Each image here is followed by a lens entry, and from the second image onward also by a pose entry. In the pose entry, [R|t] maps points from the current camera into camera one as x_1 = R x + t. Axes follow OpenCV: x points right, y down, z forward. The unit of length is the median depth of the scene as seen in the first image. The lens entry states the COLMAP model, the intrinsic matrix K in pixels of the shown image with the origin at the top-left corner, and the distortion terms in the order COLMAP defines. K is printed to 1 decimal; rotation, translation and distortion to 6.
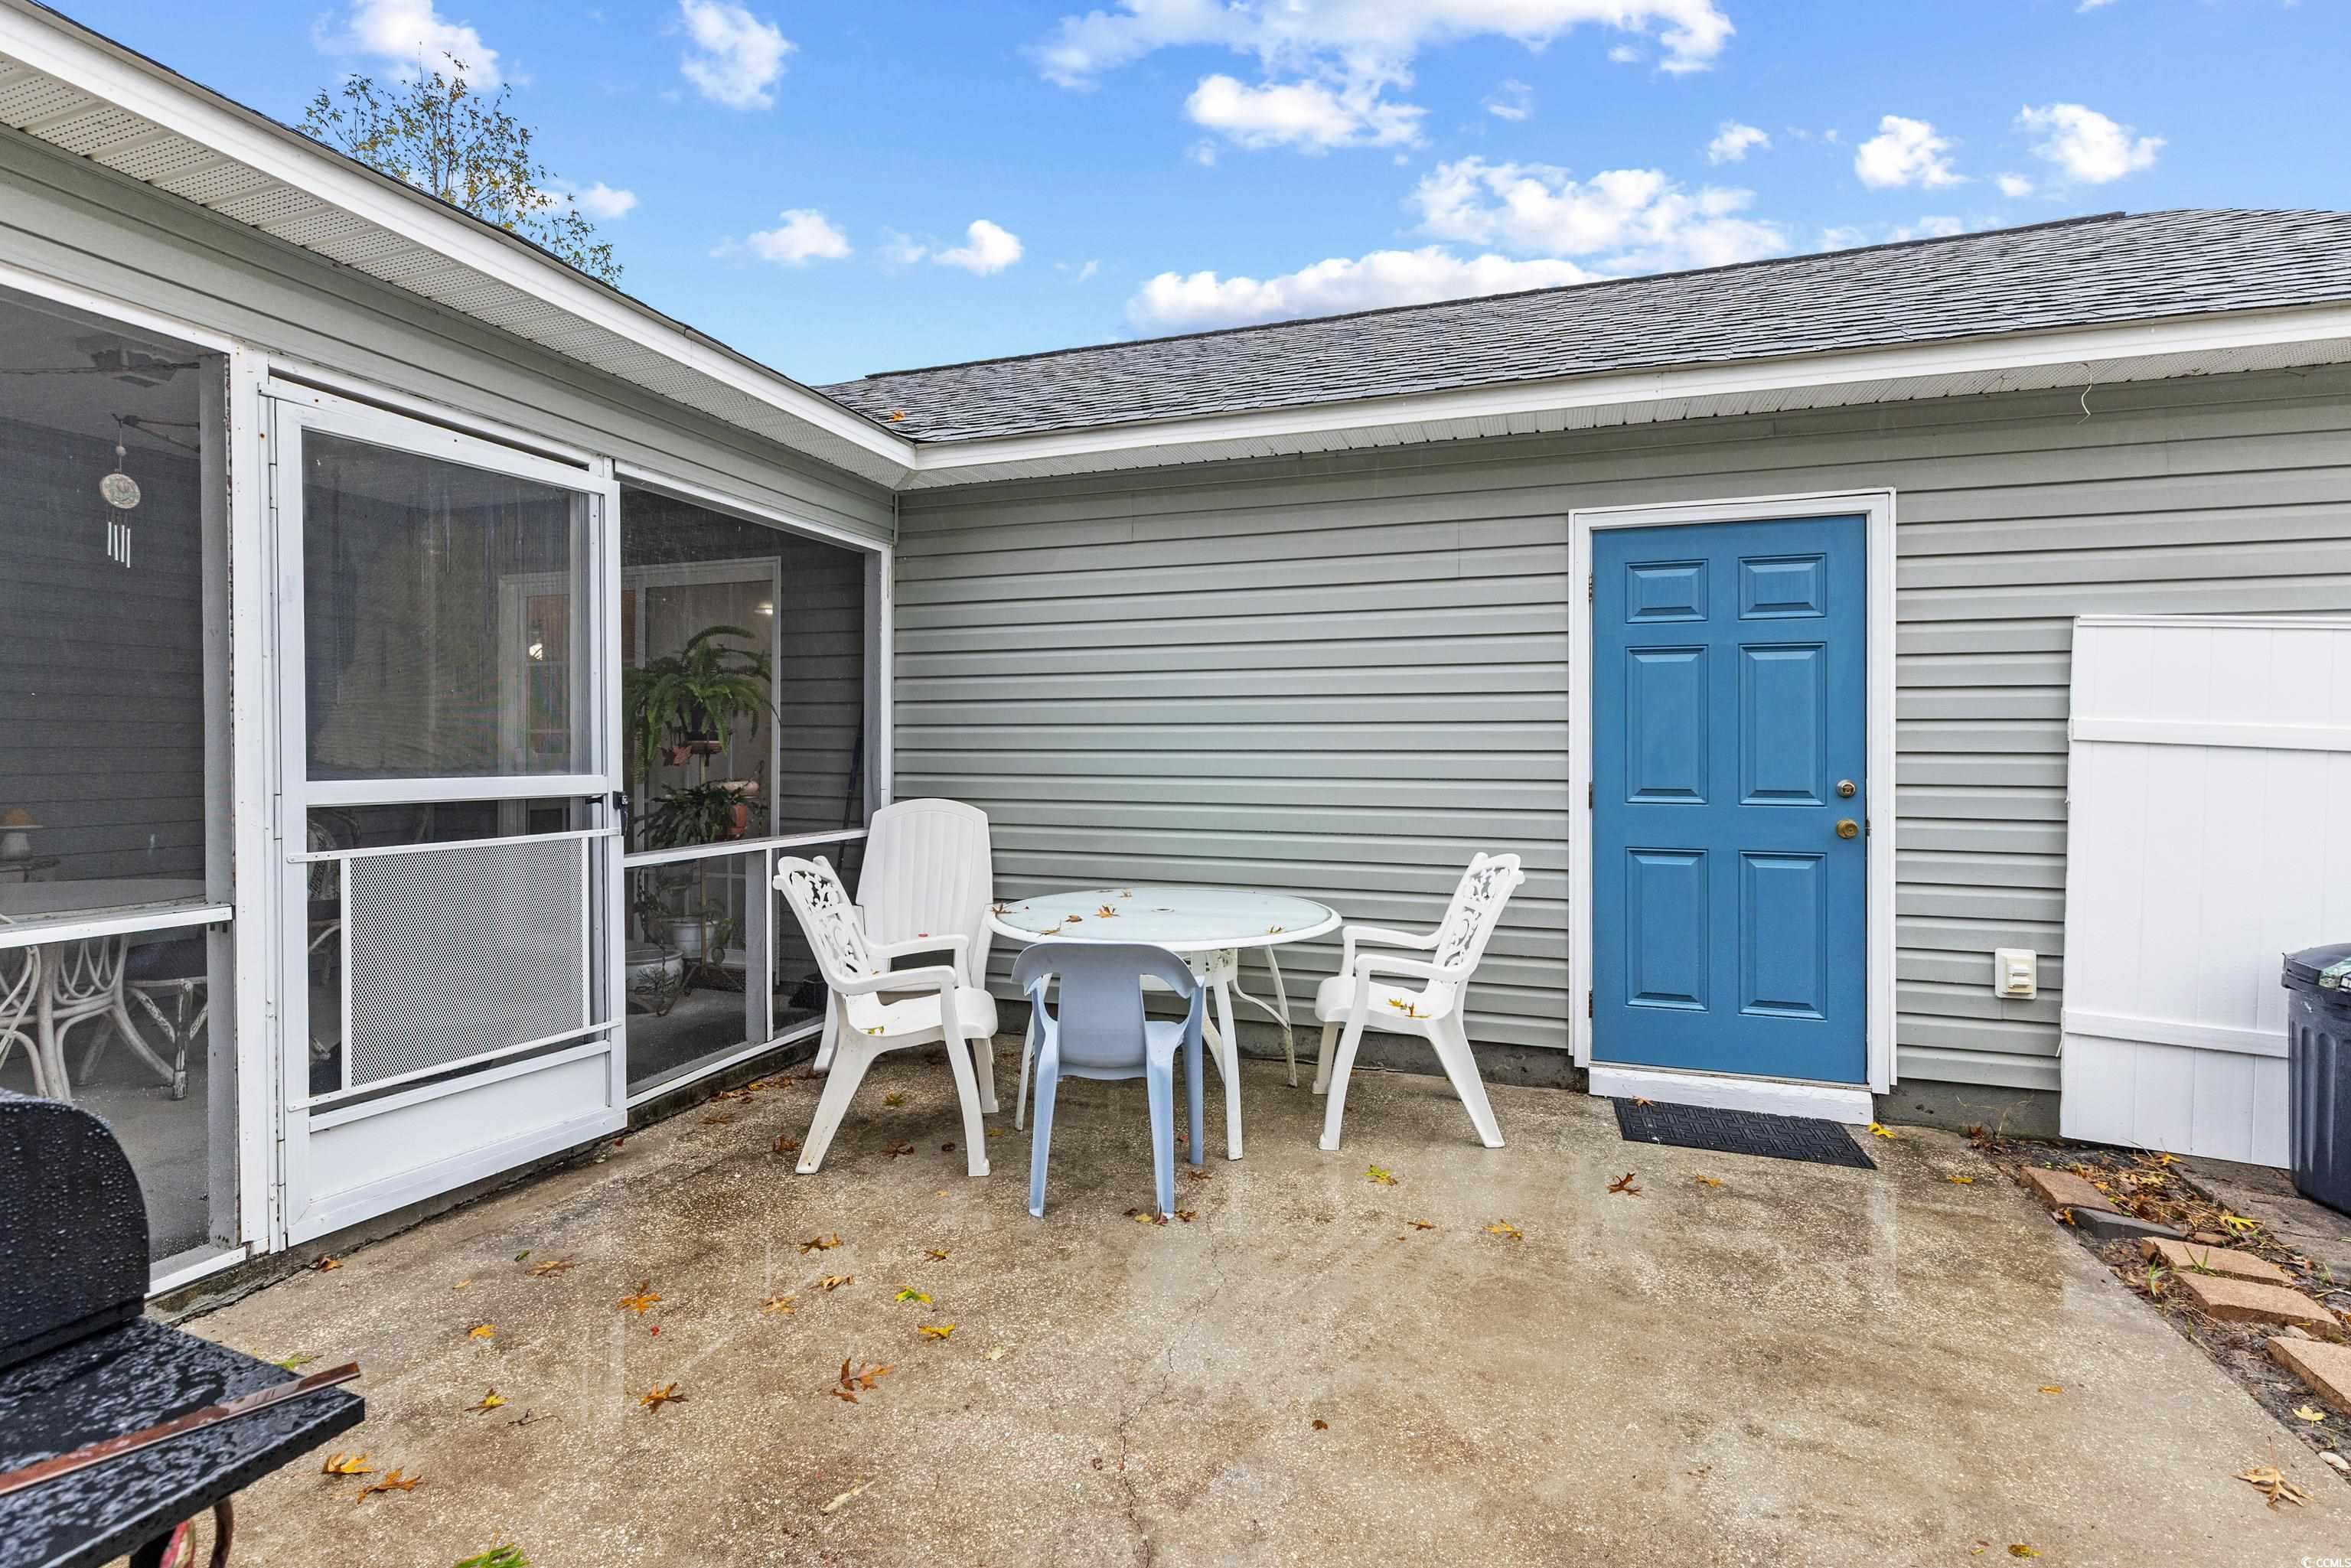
lens RADIAL K [[1061.3, 0, 1188.5], [0, 1061.3, 760.3], [0, 0, 1]] dist [-0.001356, -0.000275]
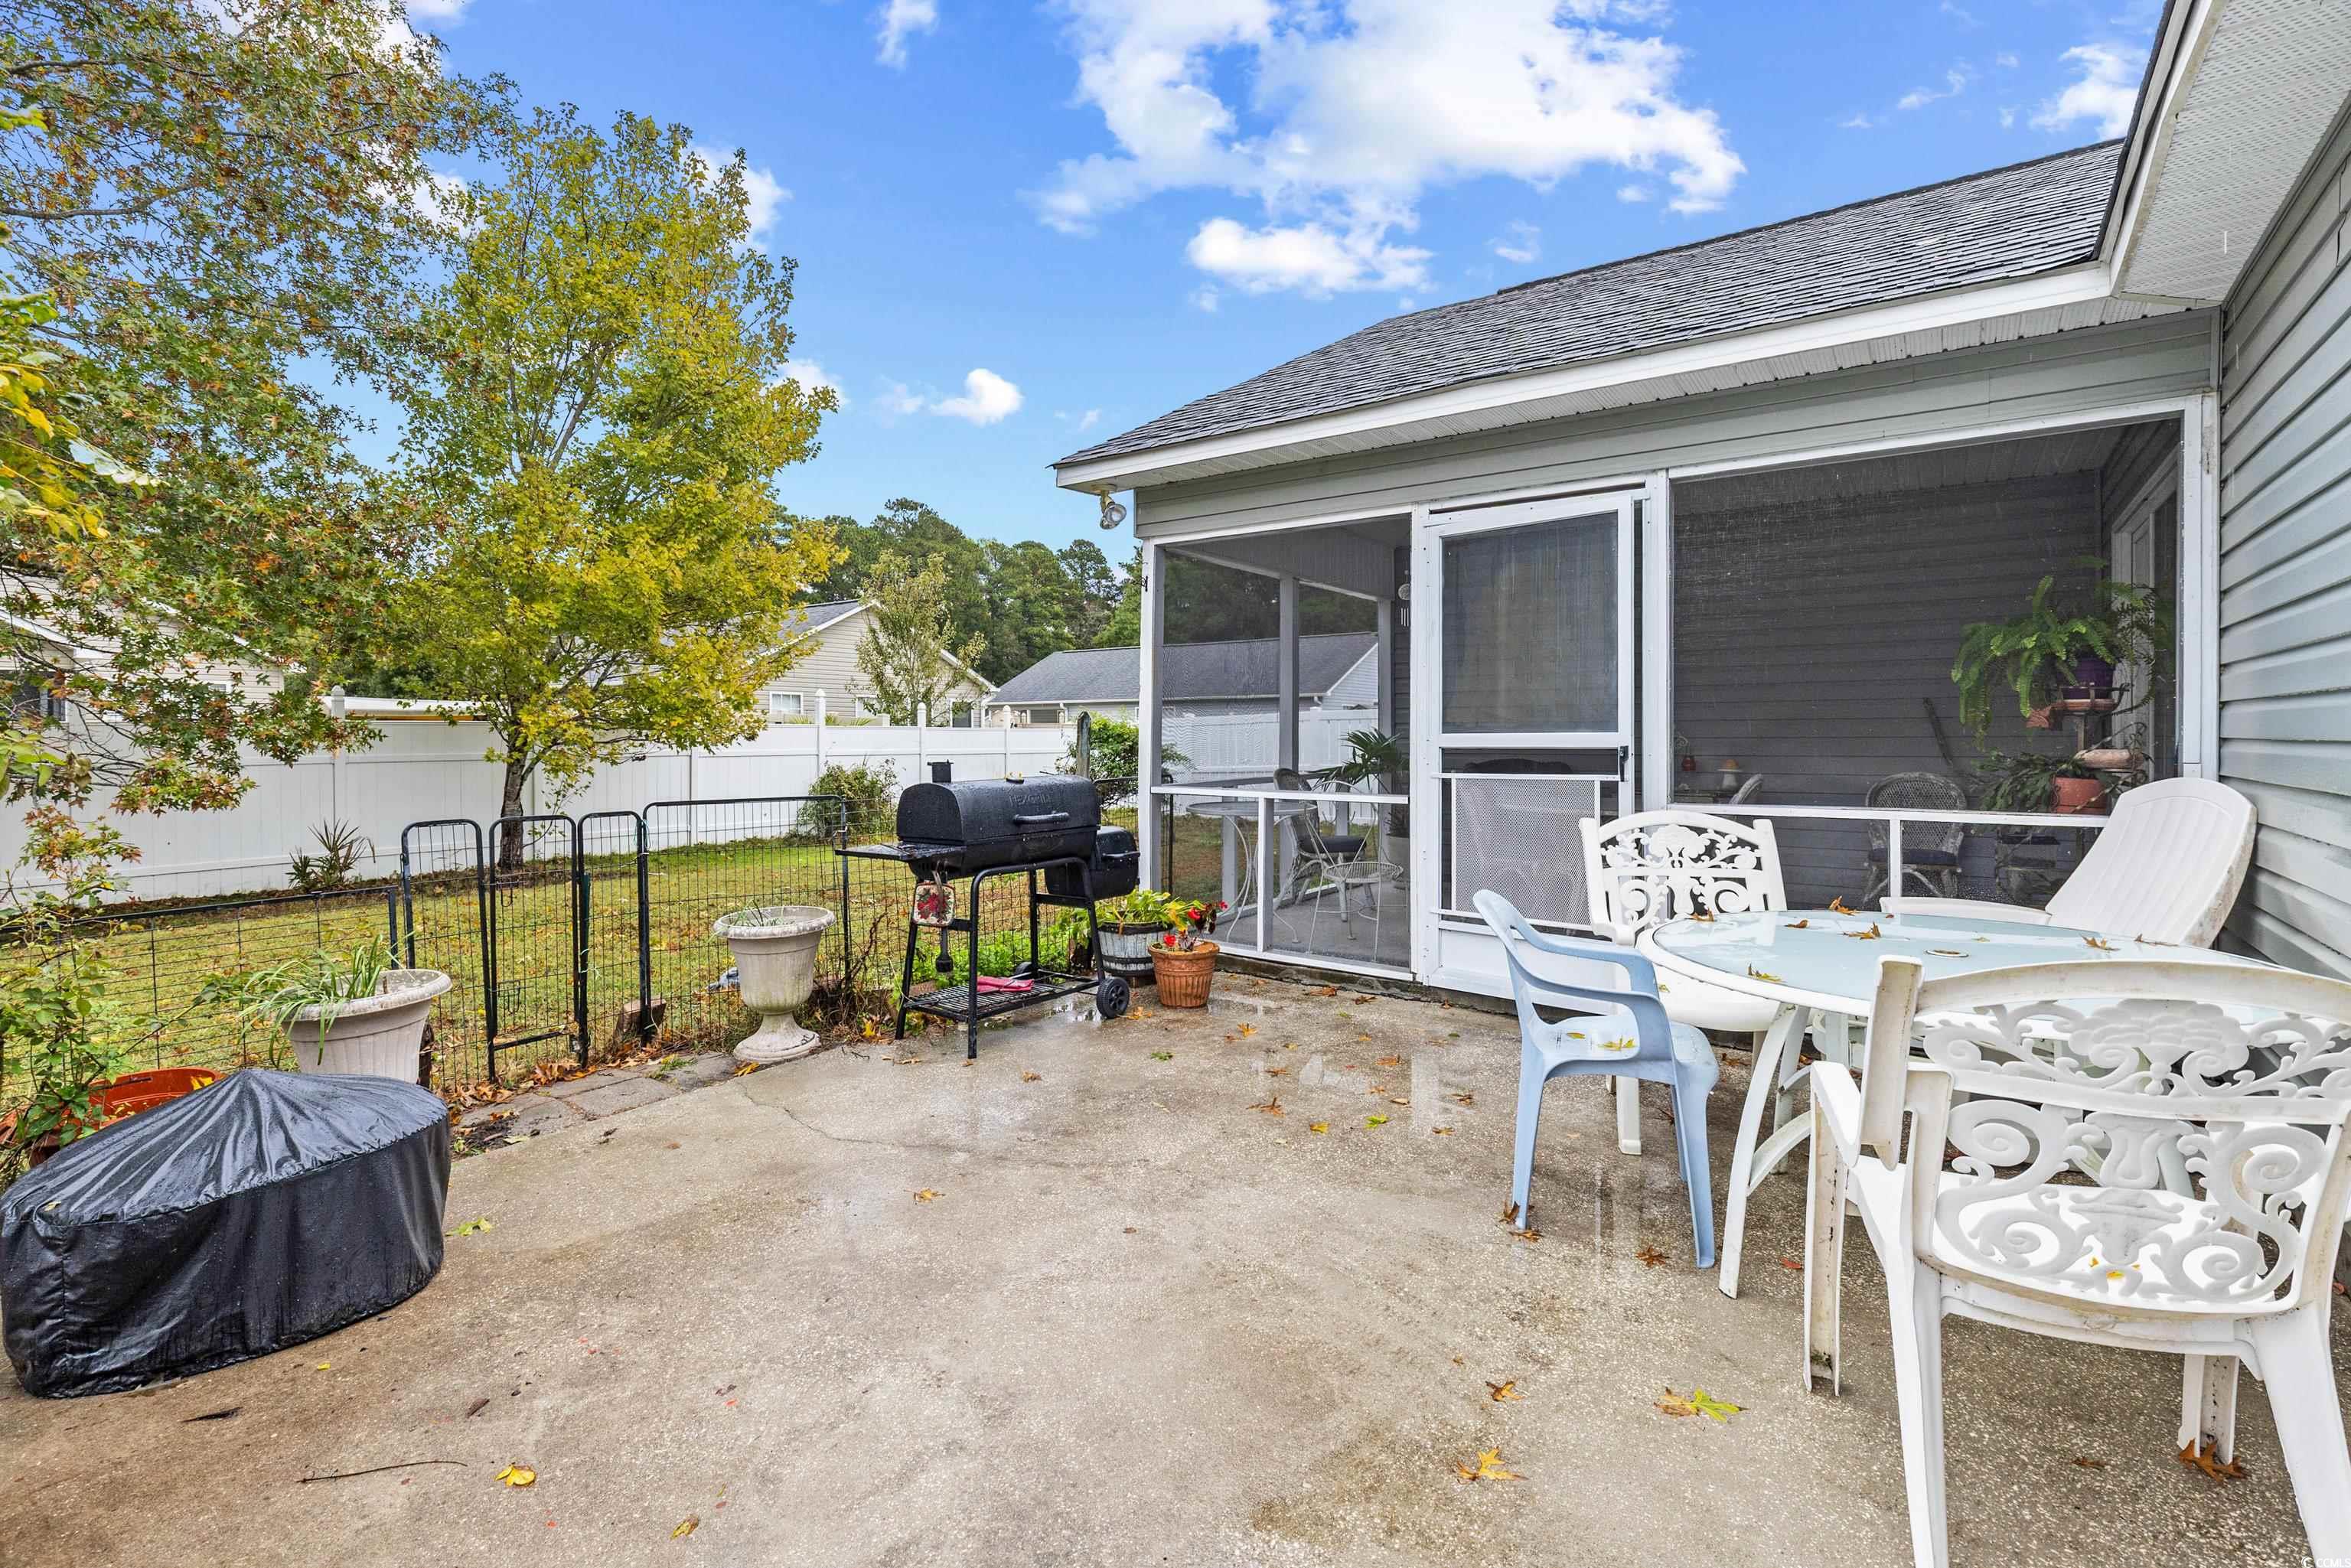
lens RADIAL K [[1061.3, 0, 1188.5], [0, 1061.3, 760.3], [0, 0, 1]] dist [-0.001356, -0.000275]
pose [[-0.290635, 0.020790, -0.956608, 1.026367], [-0.006545, 0.999697, 0.023715, 0.025774], [0.956812, 0.013154, -0.290411, 1.122314]]
